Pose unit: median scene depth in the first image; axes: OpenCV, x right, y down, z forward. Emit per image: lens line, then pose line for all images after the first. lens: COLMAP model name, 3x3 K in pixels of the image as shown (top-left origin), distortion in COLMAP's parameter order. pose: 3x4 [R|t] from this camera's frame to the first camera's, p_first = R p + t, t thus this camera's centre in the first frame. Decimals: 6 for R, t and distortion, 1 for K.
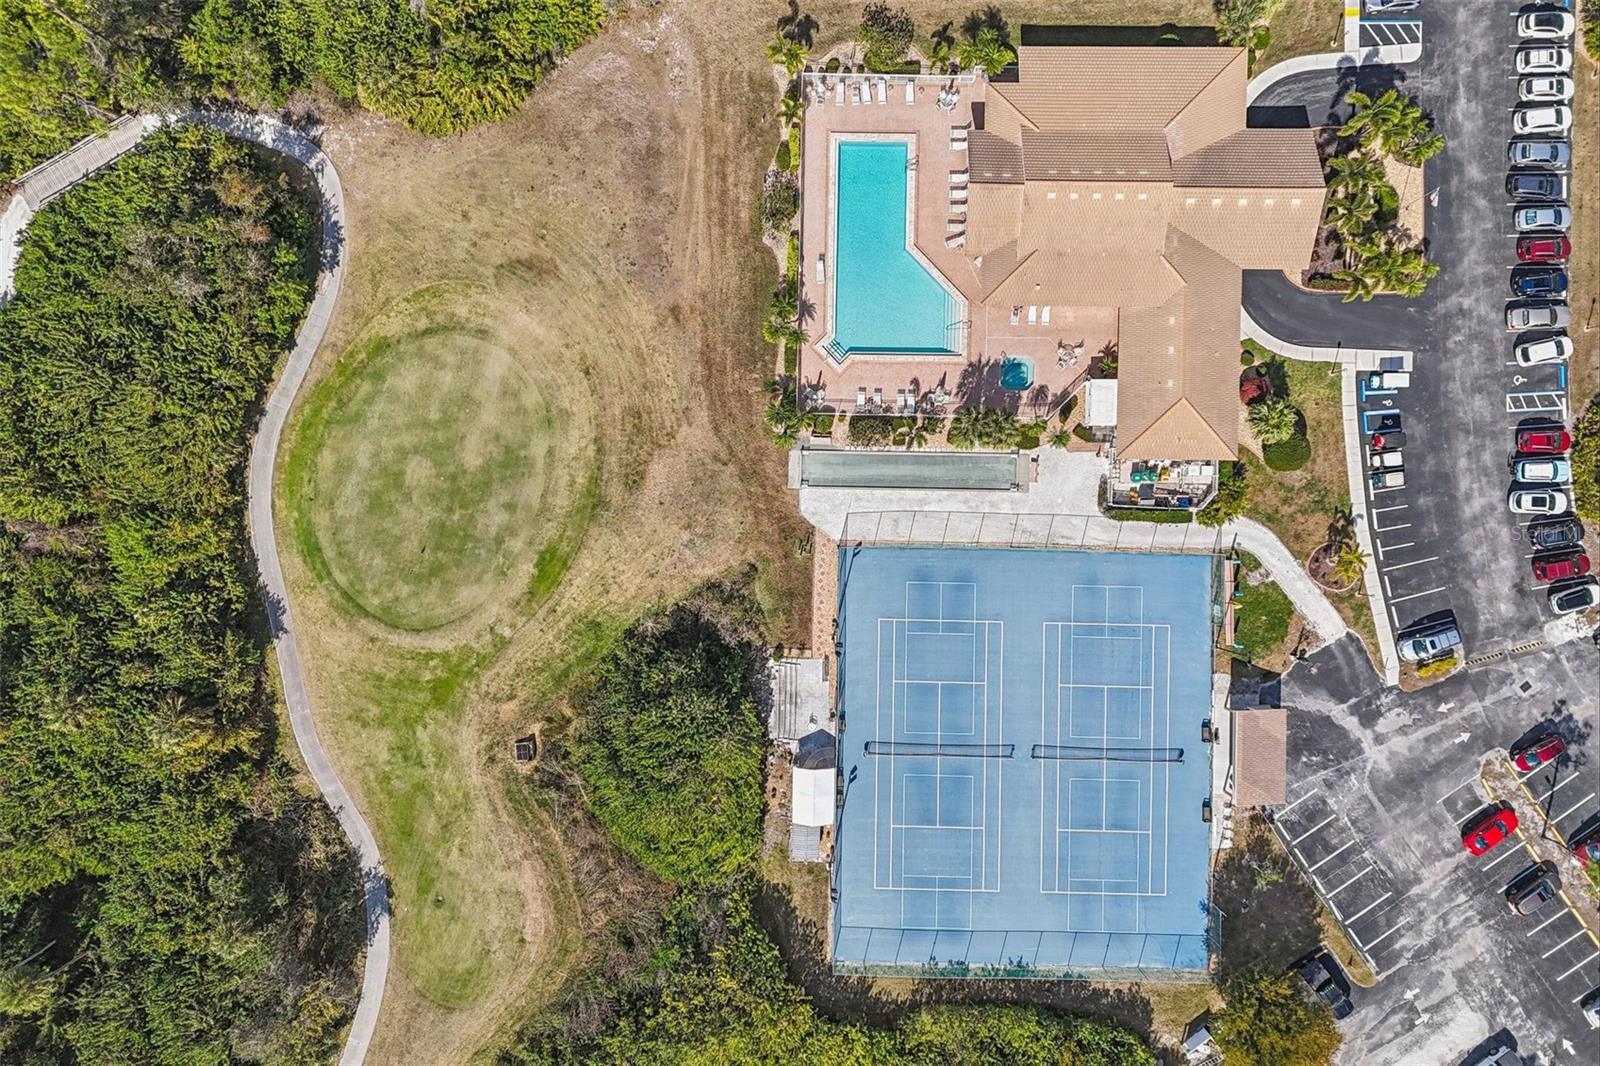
lens RADIAL K [[1143.9, 0, 813.4], [0, 1143.9, 536.8], [0, 0, 1]] dist [0.118366, -0.137547]
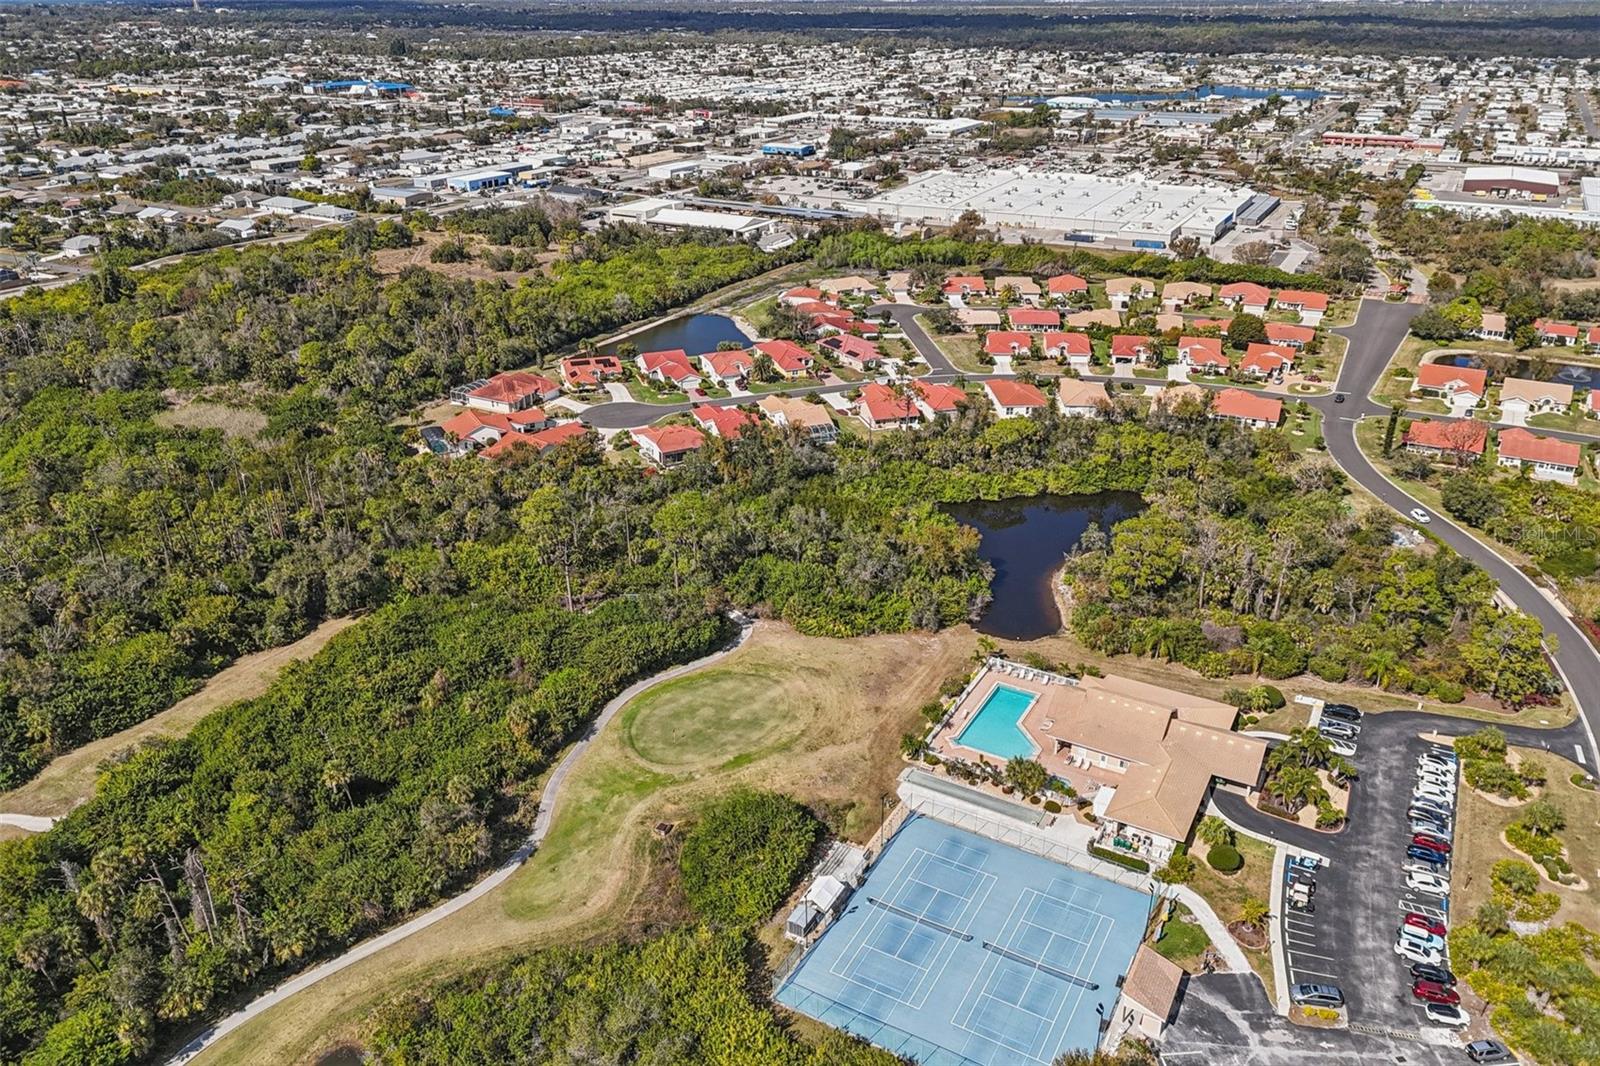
lens RADIAL K [[1143.9, 0, 813.4], [0, 1143.9, 536.8], [0, 0, 1]] dist [0.118366, -0.137547]
pose [[0.884624, 0.197874, -0.422240, 0.480690], [-0.466302, 0.371962, -0.802625, 1.157276], [-0.001761, 0.906913, 0.421315, 0.029218]]
